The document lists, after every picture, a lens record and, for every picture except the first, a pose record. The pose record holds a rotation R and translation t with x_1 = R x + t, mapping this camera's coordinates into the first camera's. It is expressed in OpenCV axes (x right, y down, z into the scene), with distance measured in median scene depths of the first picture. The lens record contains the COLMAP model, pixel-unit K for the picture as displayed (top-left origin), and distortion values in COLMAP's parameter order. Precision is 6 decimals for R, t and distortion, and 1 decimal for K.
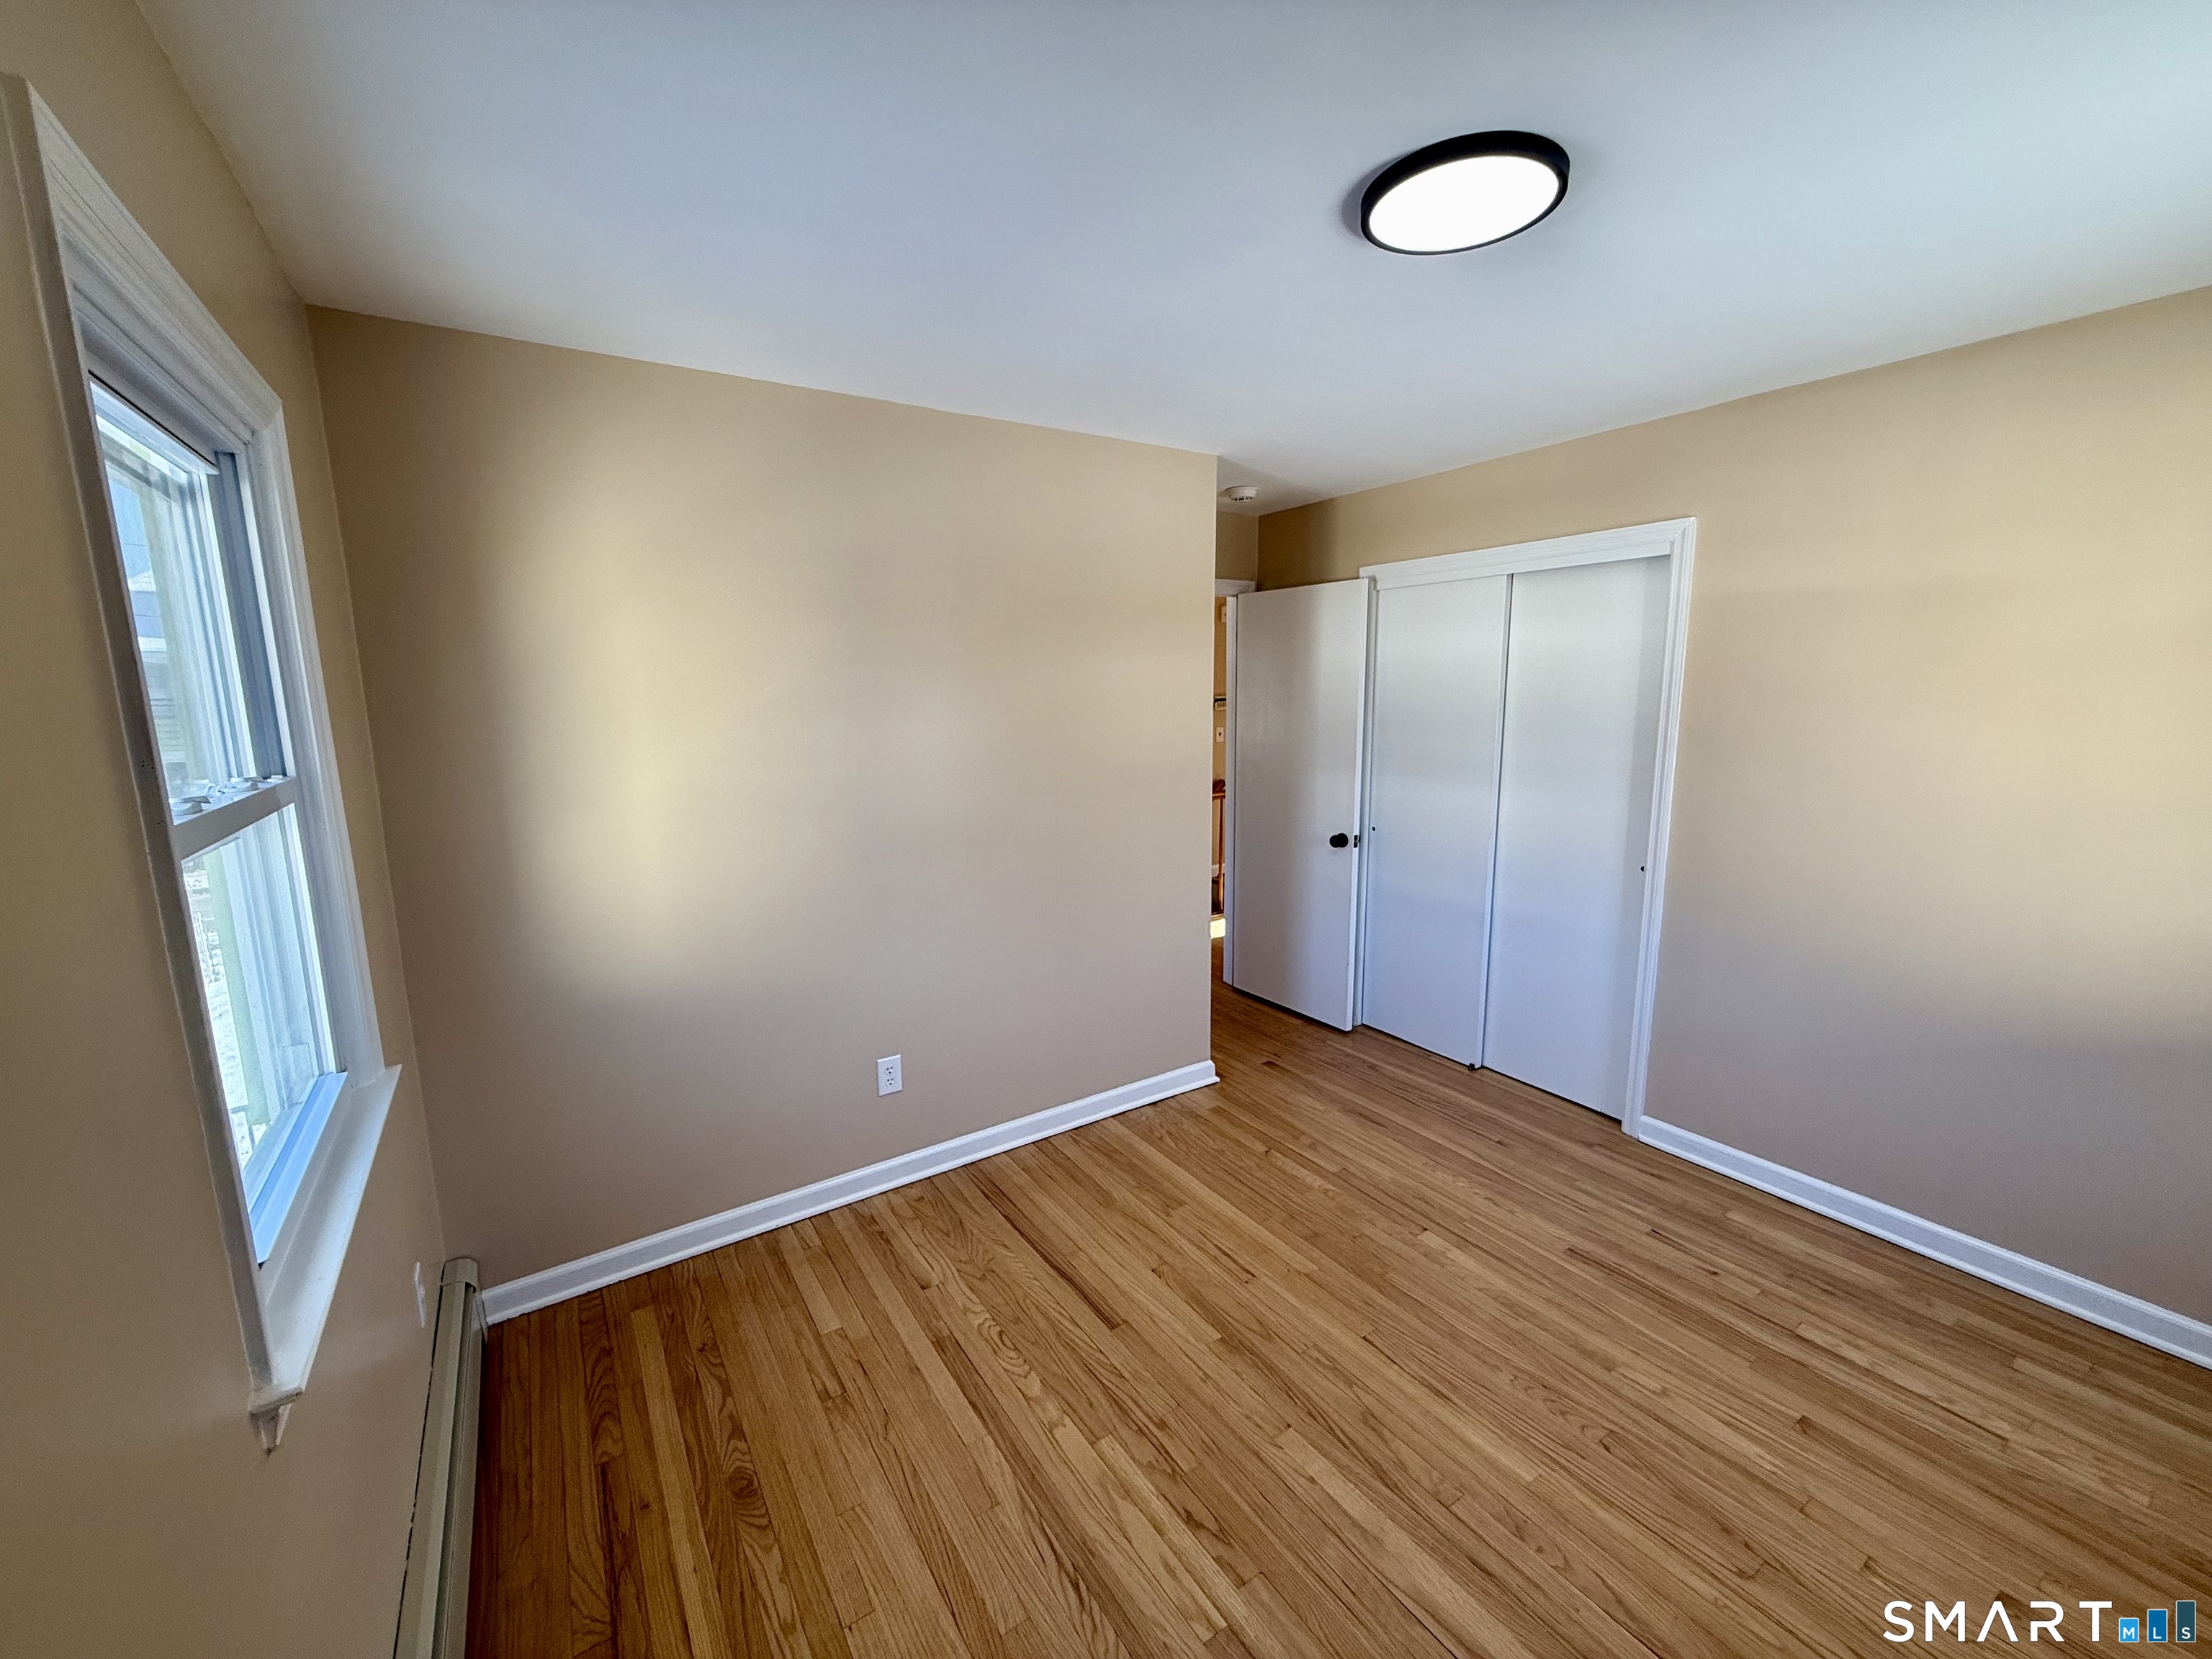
lens RADIAL K [[880.8, 0, 1103.3], [0, 880.8, 826.5], [0, 0, 1]] dist [0.000993, 0.000108]
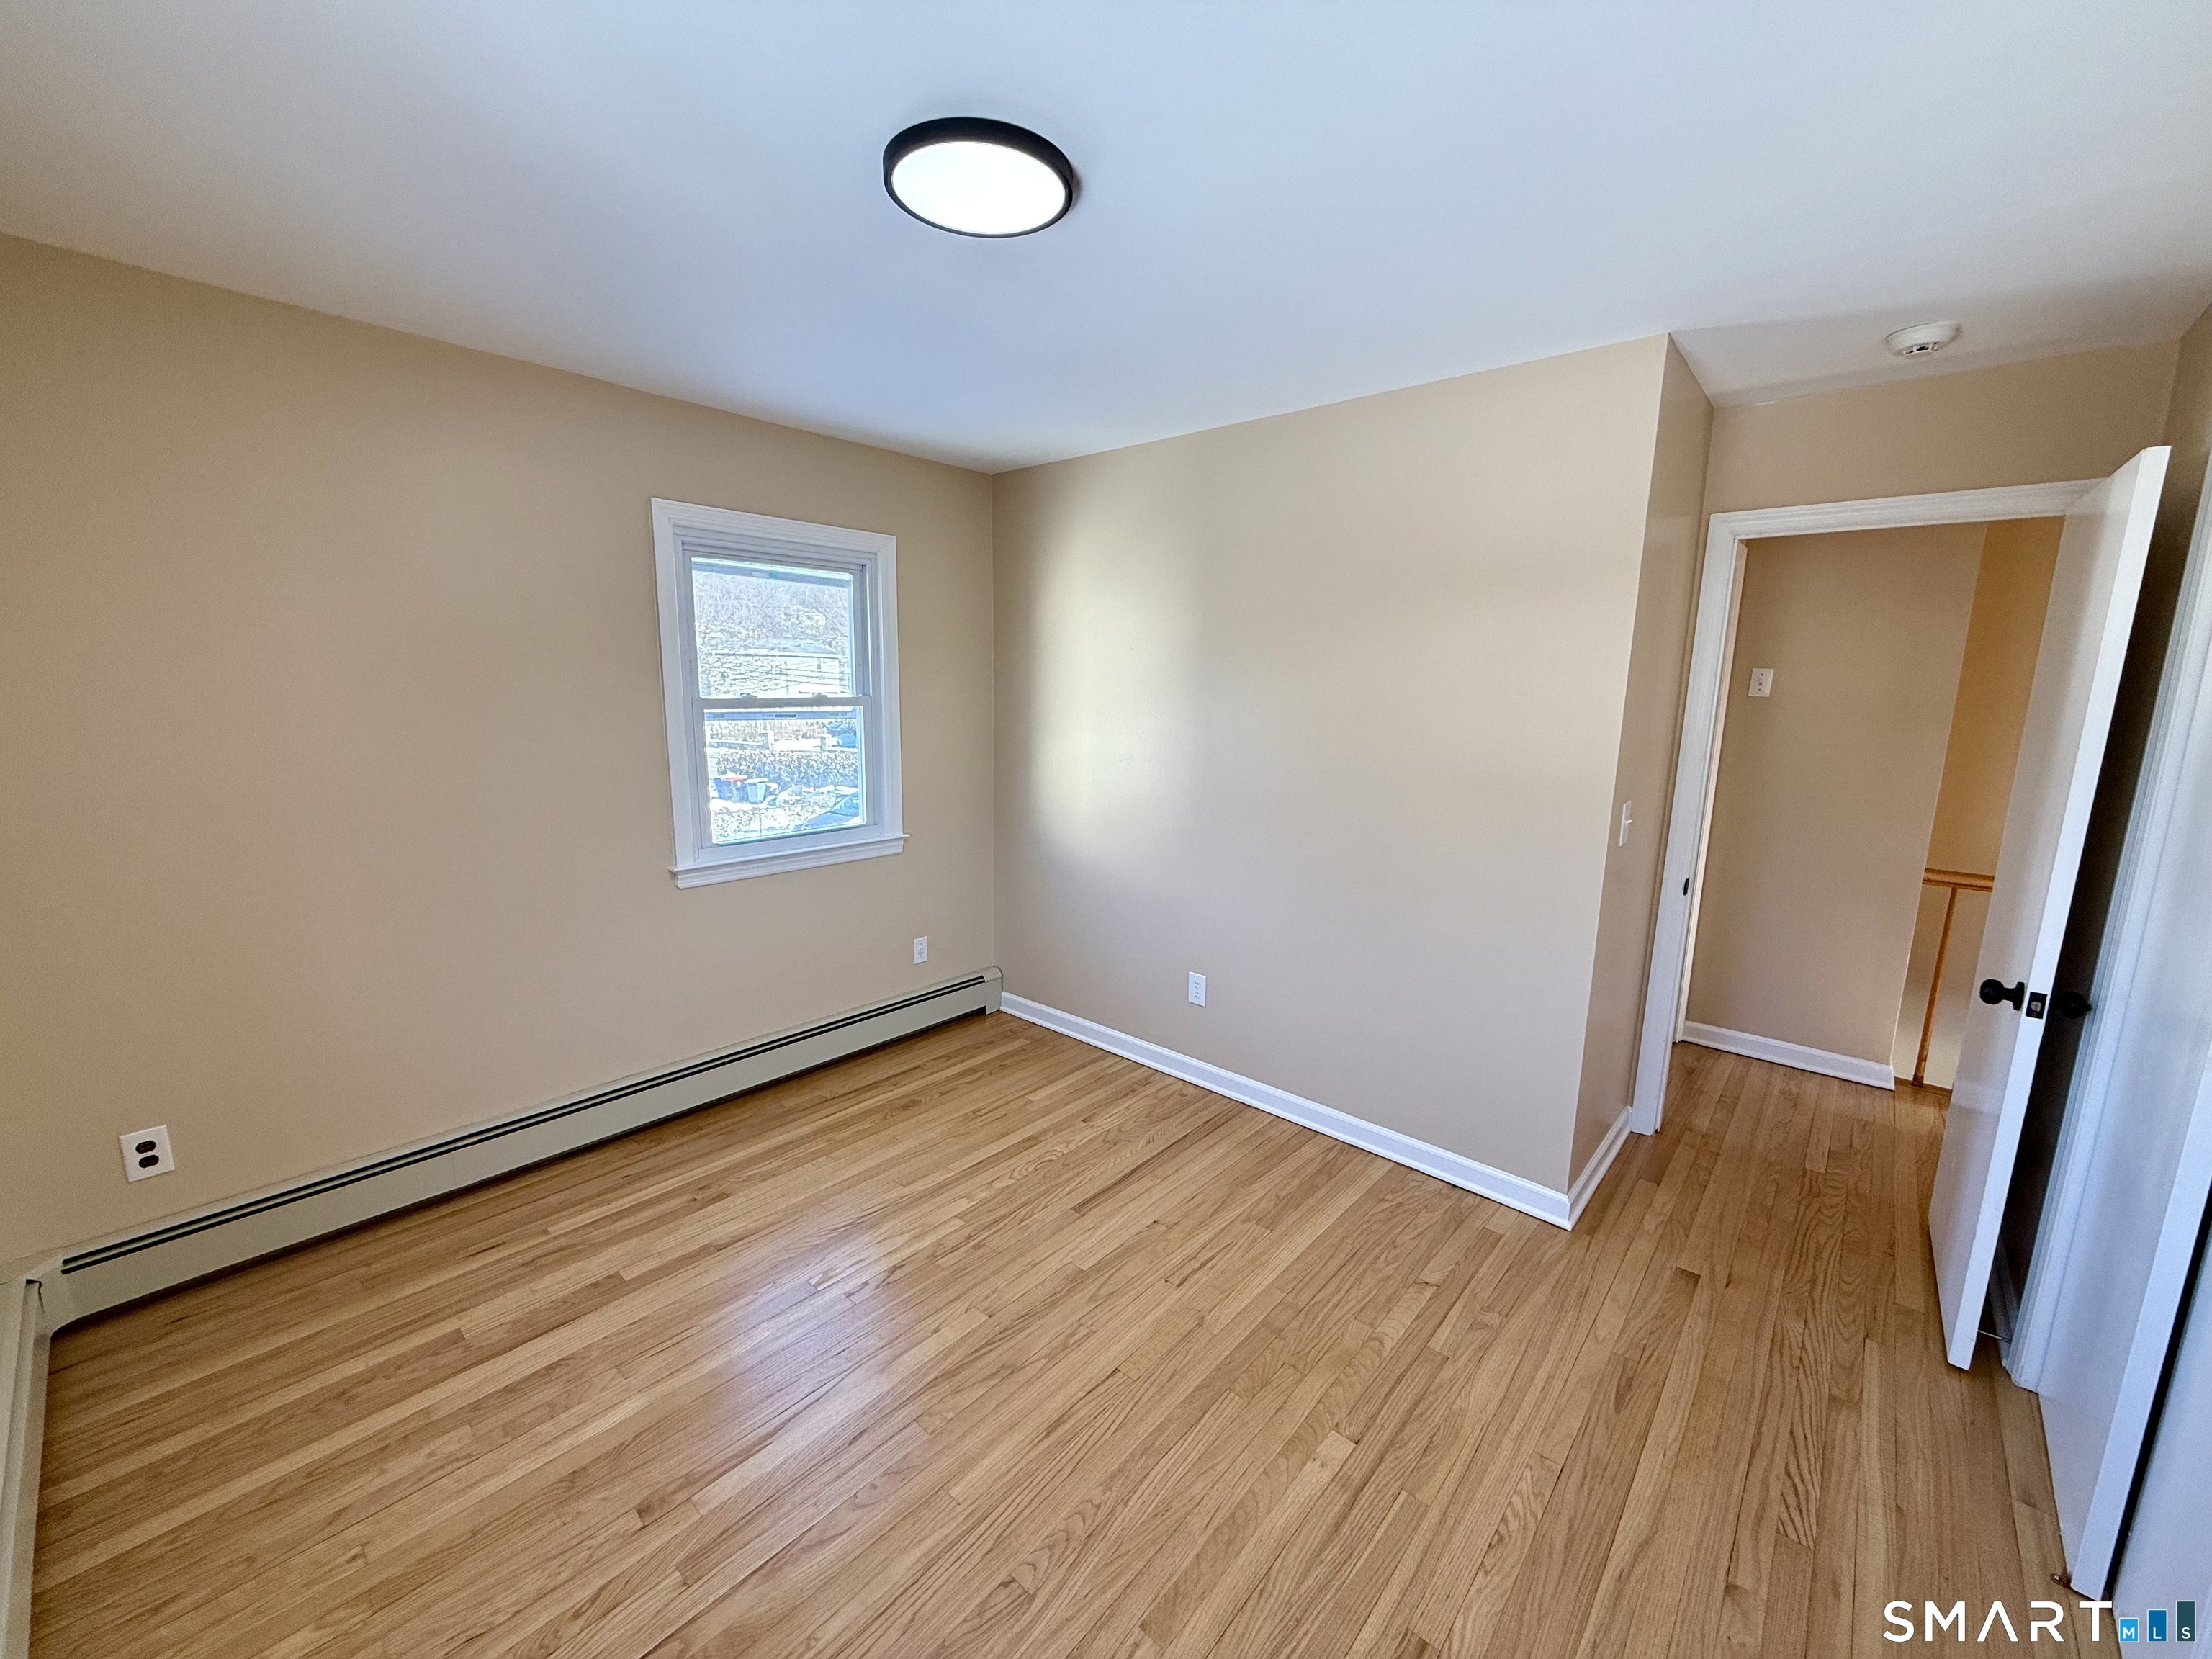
lens RADIAL K [[880.8, 0, 1100.5], [0, 880.8, 831.3], [0, 0, 1]] dist [0.000993, 0.000108]
pose [[0.255925, 0.183446, -0.949131, 1.038408], [-0.172805, 0.974697, 0.141791, -0.096144], [0.951126, 0.127727, 0.281150, 0.634202]]
